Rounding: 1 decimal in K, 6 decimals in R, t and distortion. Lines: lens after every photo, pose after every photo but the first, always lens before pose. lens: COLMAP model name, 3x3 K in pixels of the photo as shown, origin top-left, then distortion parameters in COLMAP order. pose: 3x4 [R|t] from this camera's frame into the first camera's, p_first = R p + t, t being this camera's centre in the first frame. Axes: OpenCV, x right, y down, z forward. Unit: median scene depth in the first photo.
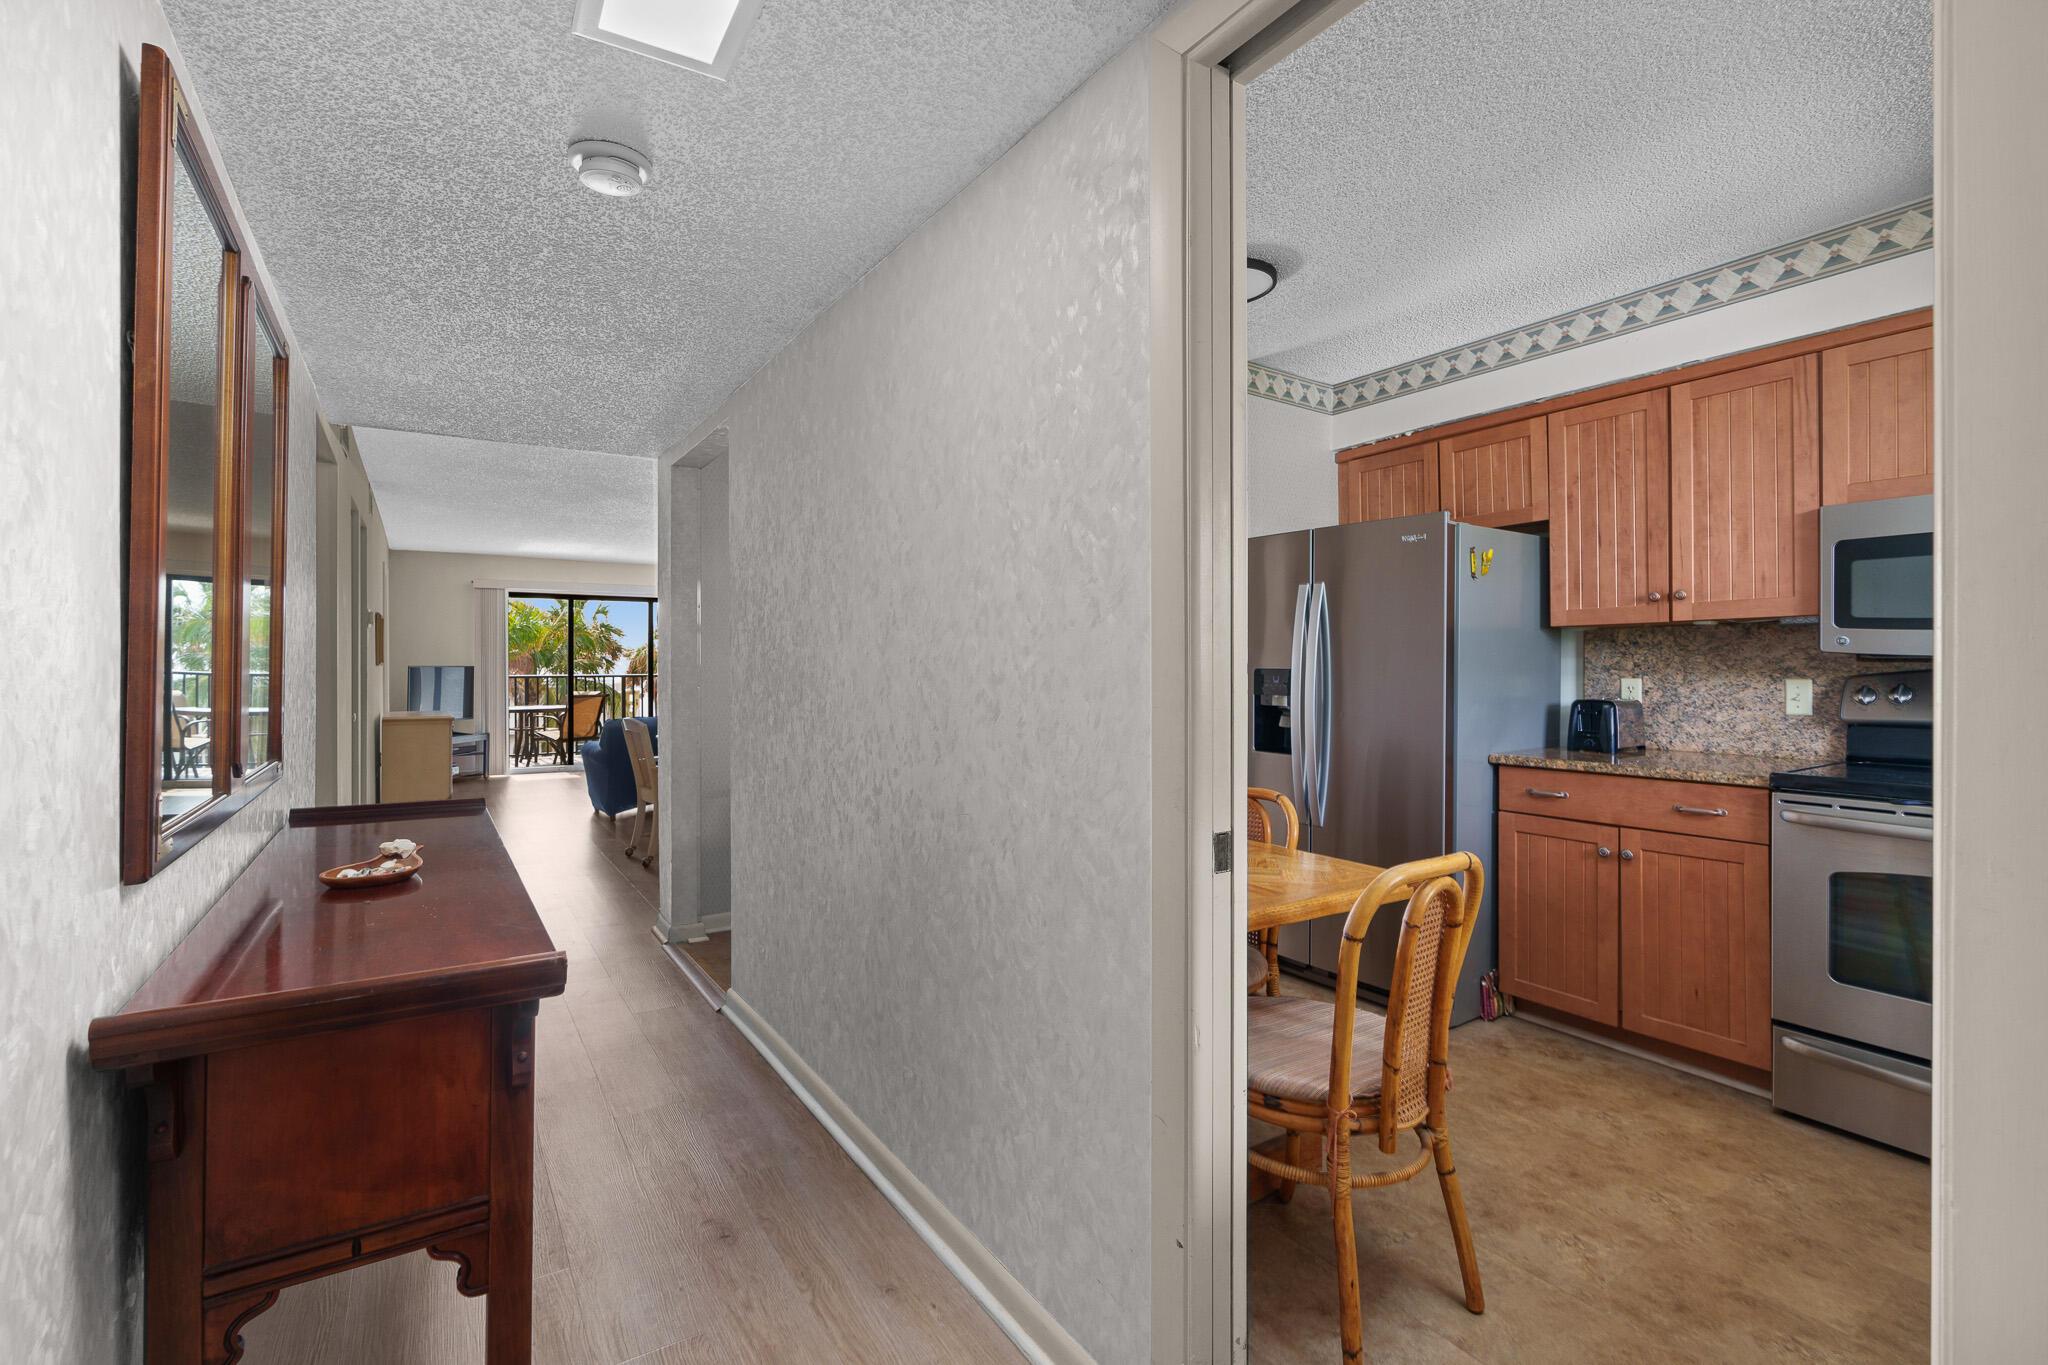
lens RADIAL K [[923.7, 0, 1028.1], [0, 923.7, 665.5], [0, 0, 1]] dist [-0.004398, 0.000641]
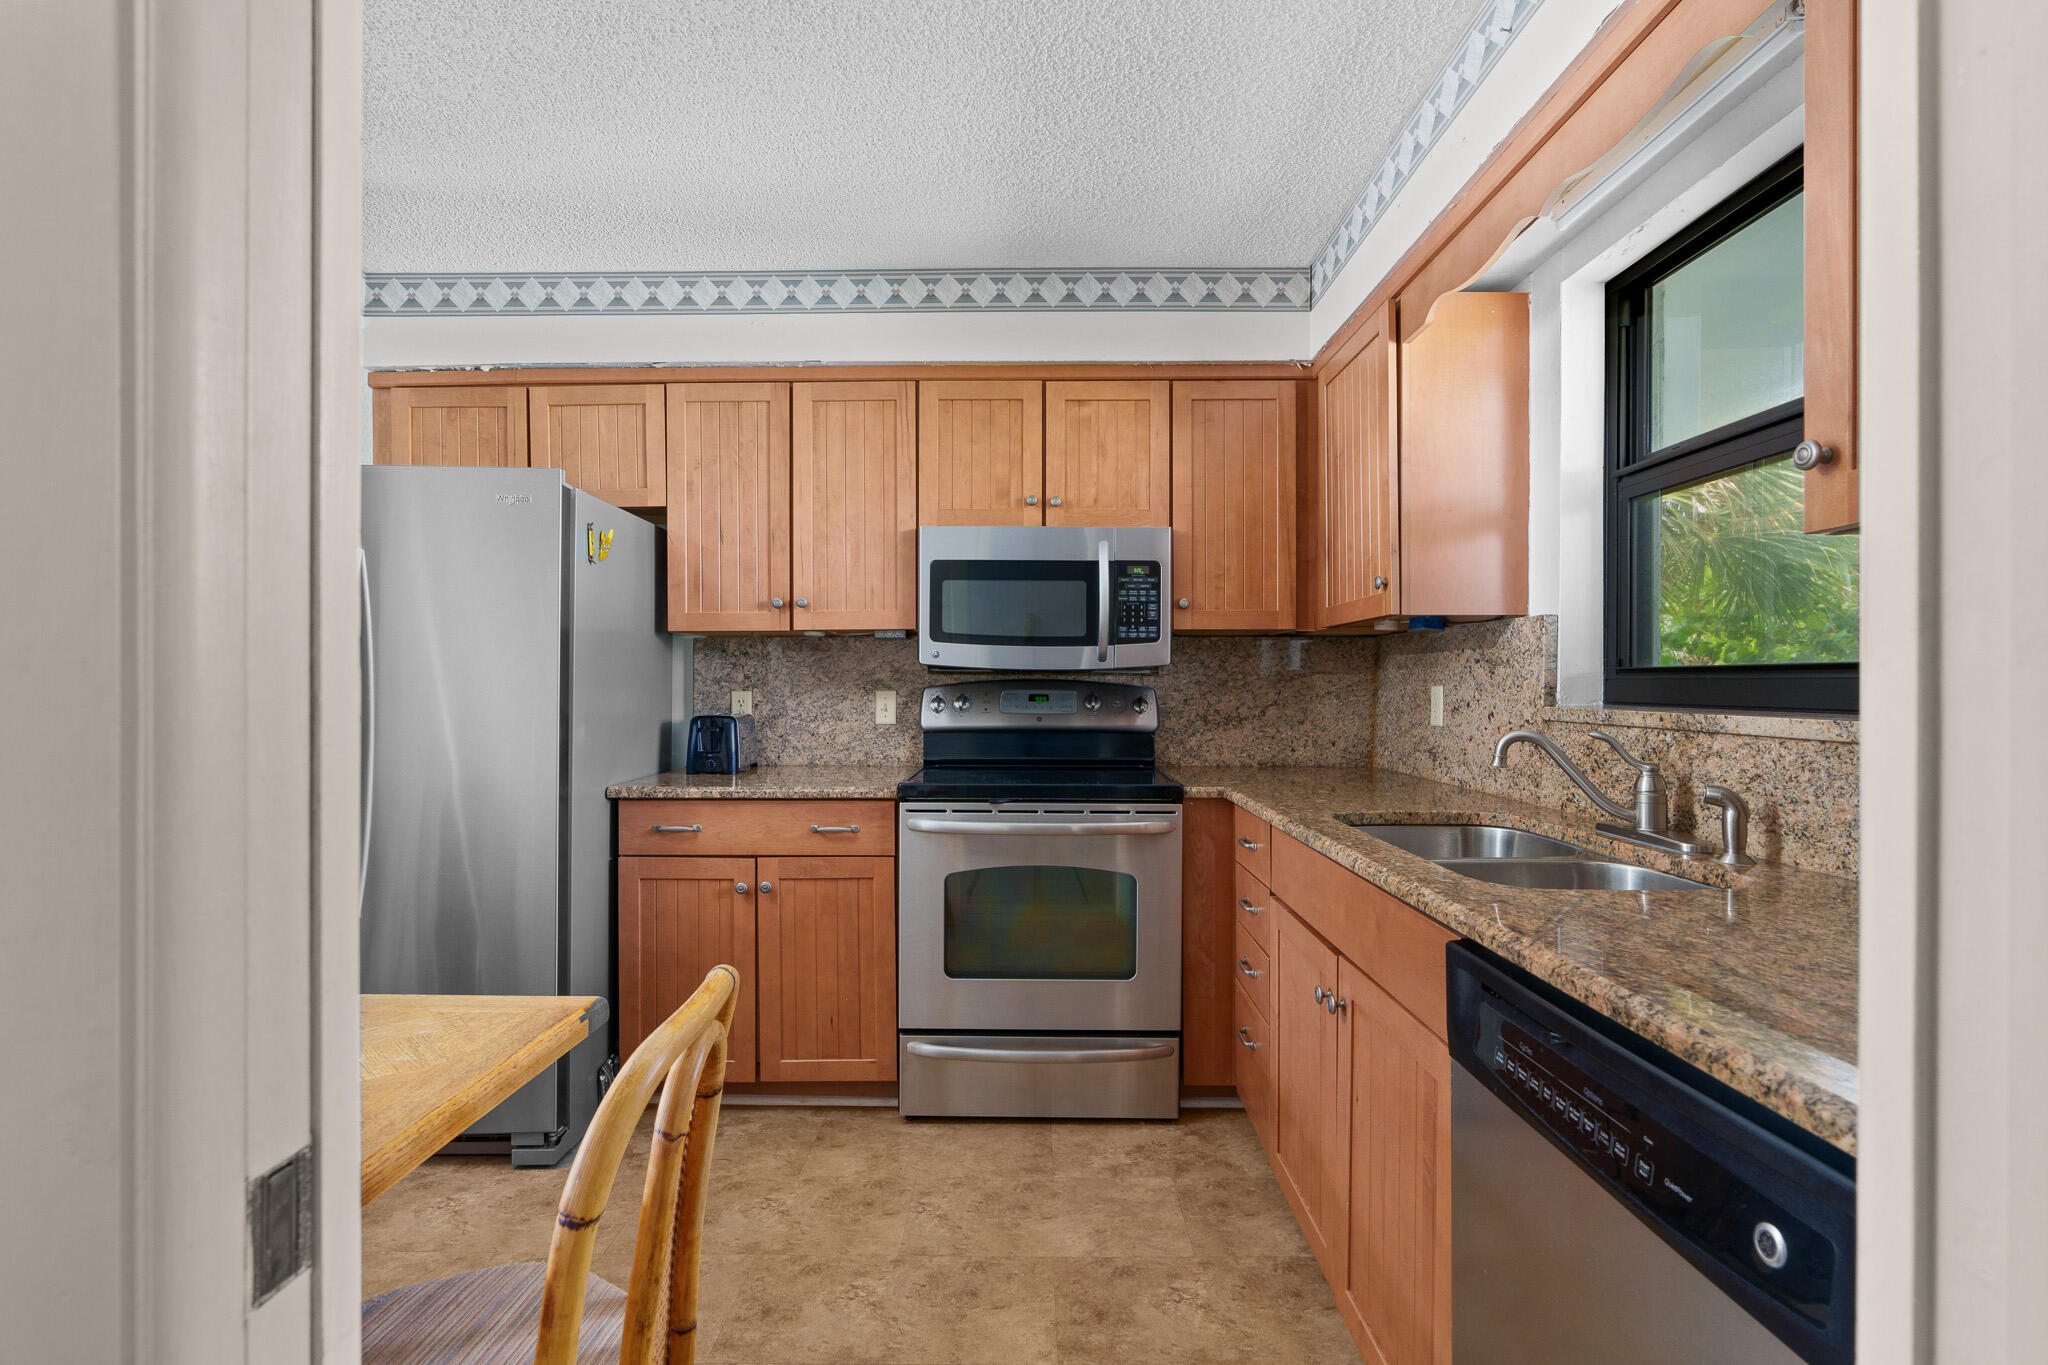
lens RADIAL K [[922.7, 0, 1025.2], [0, 922.7, 683.3], [0, 0, 1]] dist [-0.008934, 0.001246]
pose [[0.553089, 0.001119, 0.833122, 0.039689], [-0.001716, 0.999999, -0.000204, 0.006339], [-0.833121, -0.001317, 0.553090, 0.273815]]
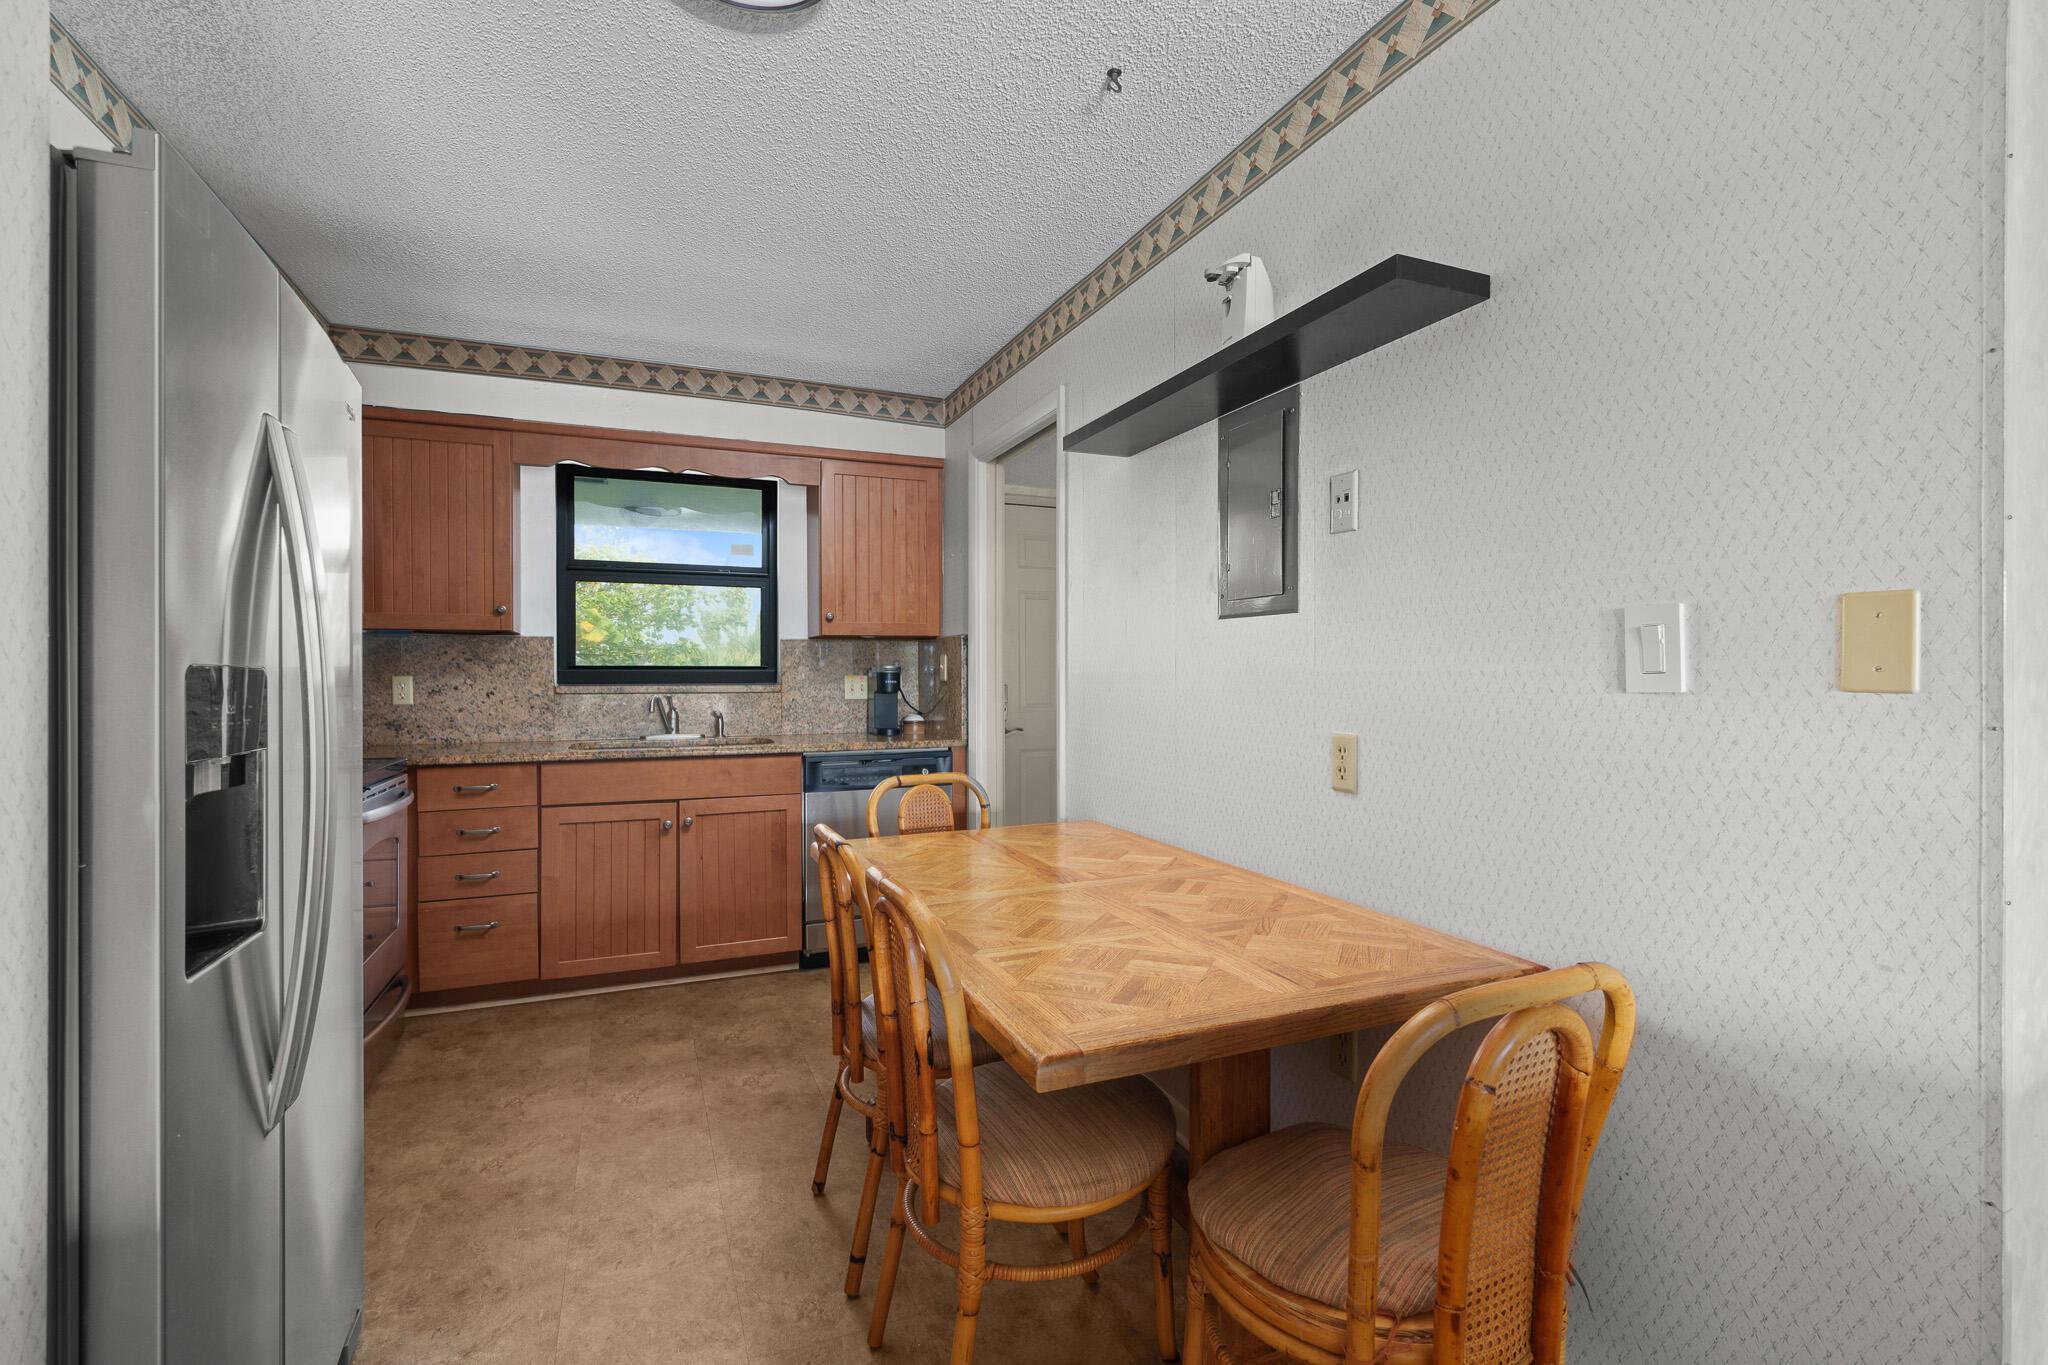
lens RADIAL K [[922.7, 0, 1025.2], [0, 922.7, 683.3], [0, 0, 1]] dist [-0.008934, 0.001246]
pose [[-0.984121, 0.000060, 0.177501, -0.038633], [0.001755, 0.999954, 0.009393, 0.007566], [-0.177492, 0.009556, -0.984076, 1.476091]]
